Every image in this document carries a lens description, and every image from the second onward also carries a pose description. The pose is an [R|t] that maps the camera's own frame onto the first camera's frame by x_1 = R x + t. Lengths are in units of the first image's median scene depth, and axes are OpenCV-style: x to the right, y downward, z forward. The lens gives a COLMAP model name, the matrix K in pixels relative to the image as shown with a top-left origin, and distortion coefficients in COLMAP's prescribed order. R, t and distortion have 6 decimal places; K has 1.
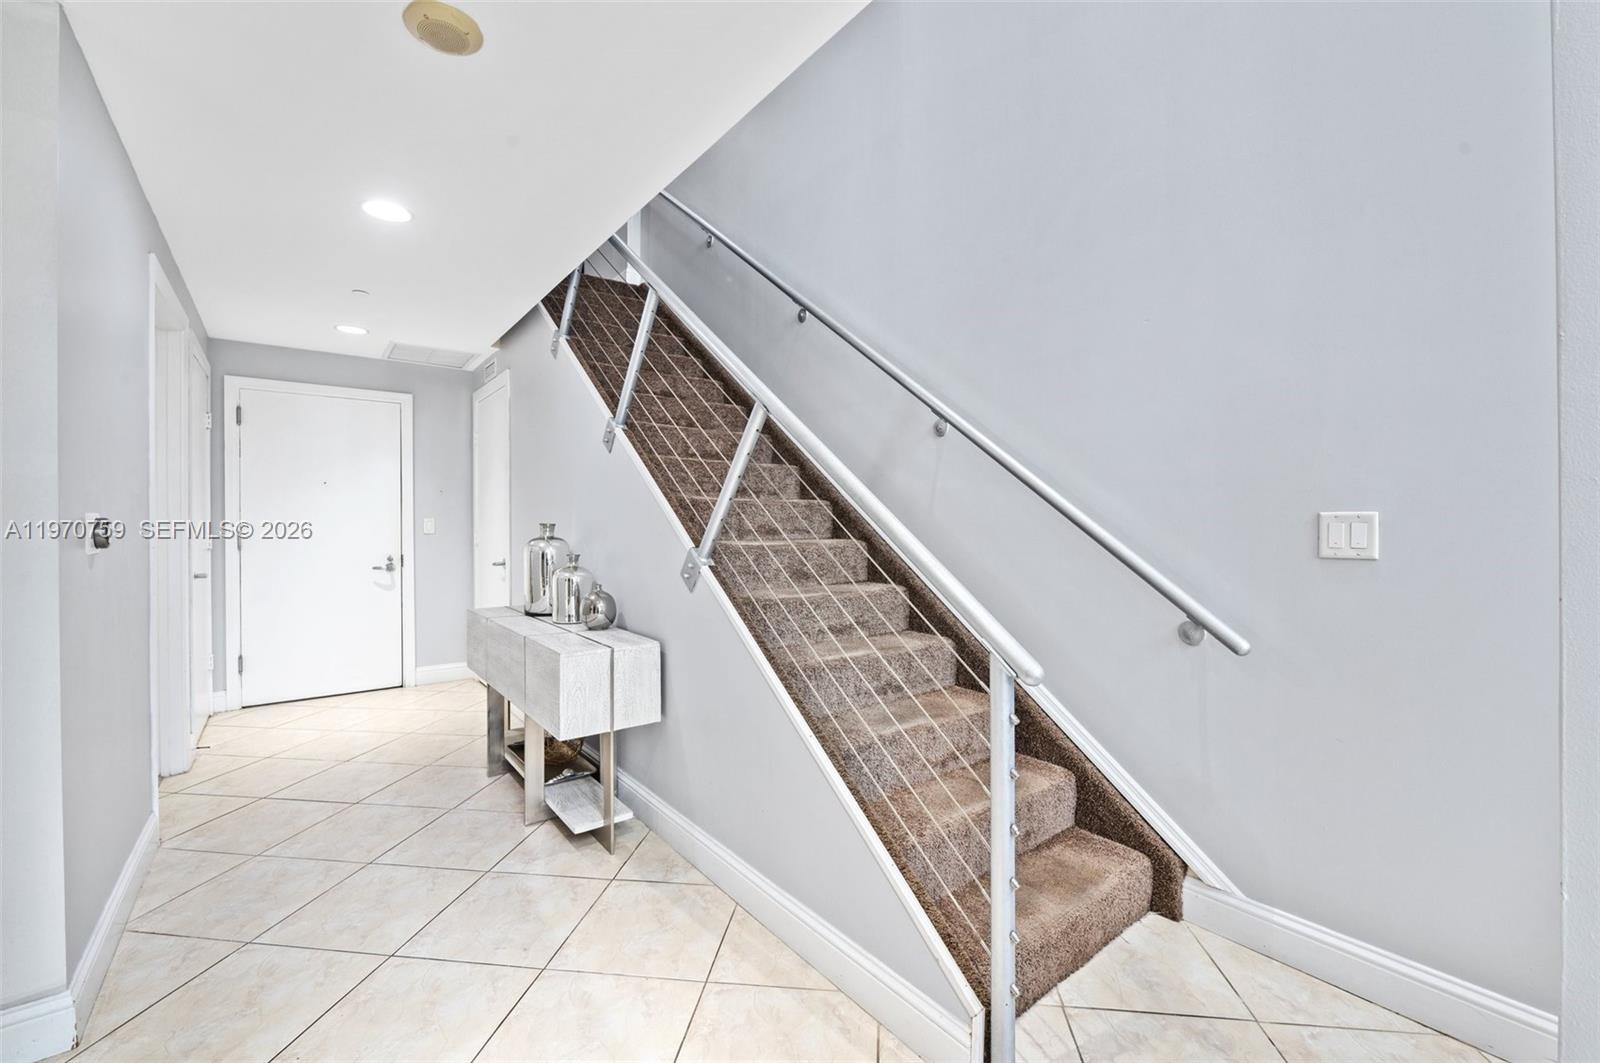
lens RADIAL K [[680.2, 0, 800.6], [0, 680.2, 532.0], [0, 0, 1]] dist [0.010370, 0.000111]
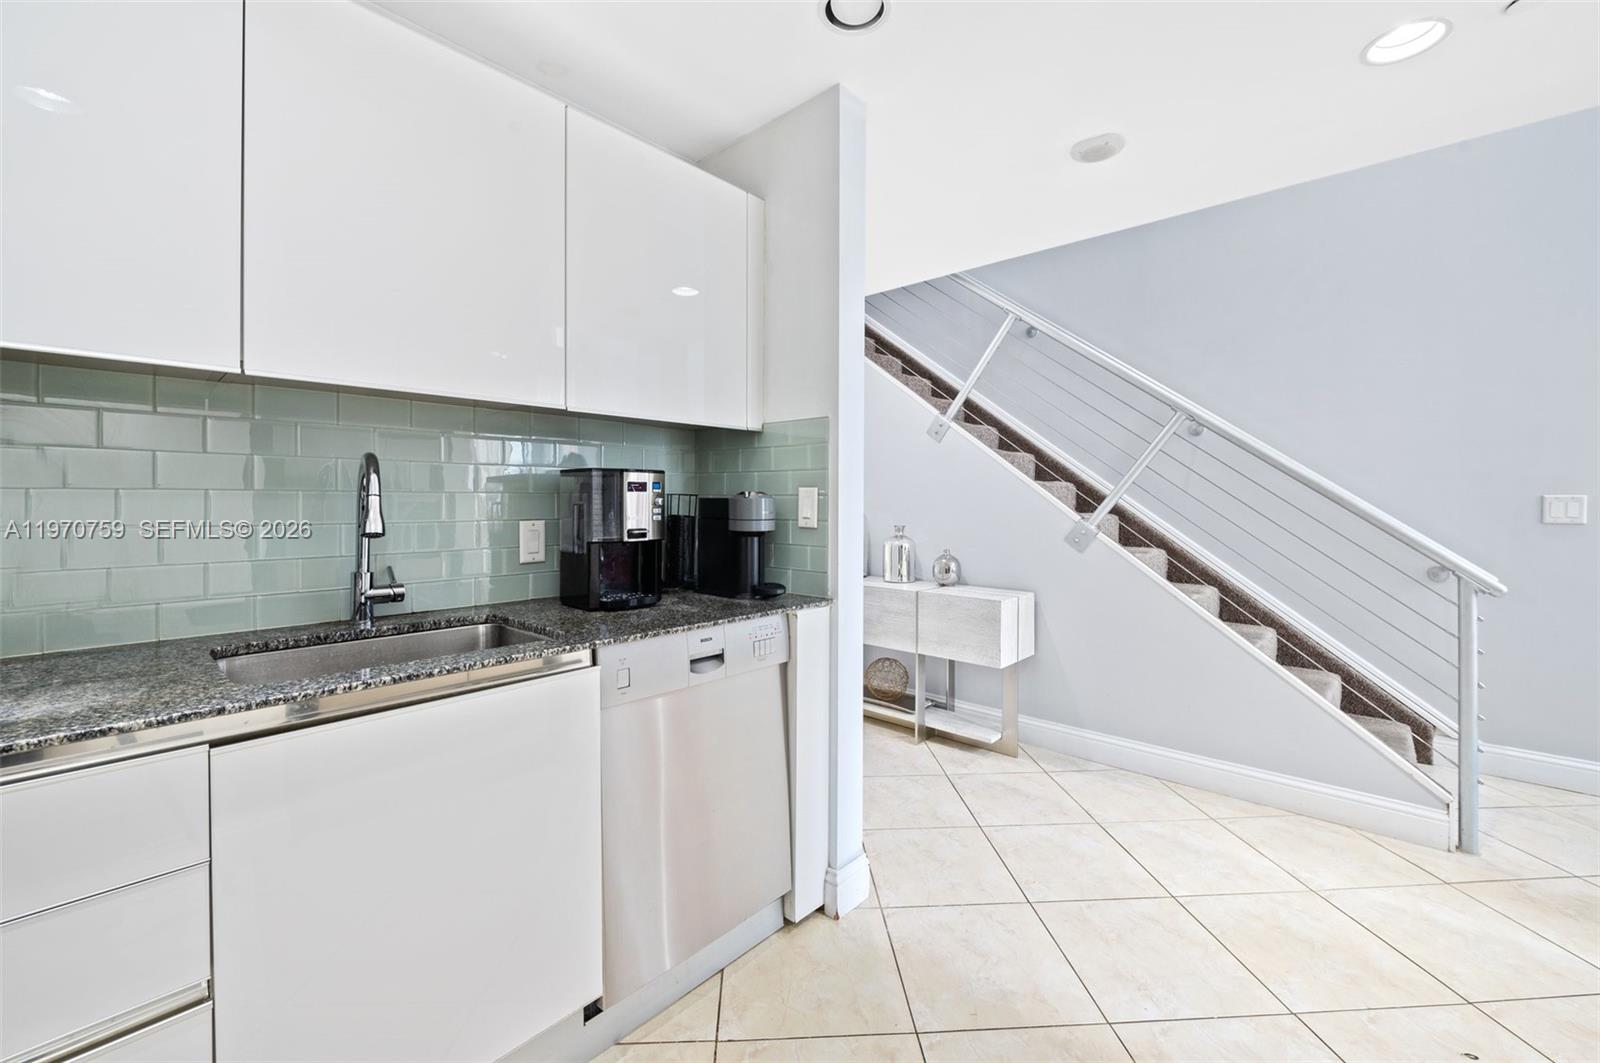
lens RADIAL K [[657.9, 0, 800.2], [0, 657.9, 518.4], [0, 0, 1]] dist [0.000626, 0.000208]
pose [[0.979889, 0.002159, 0.199530, -1.037029], [-0.003822, 0.999961, 0.007949, 0.016029], [-0.199505, -0.008552, 0.979859, -0.144577]]
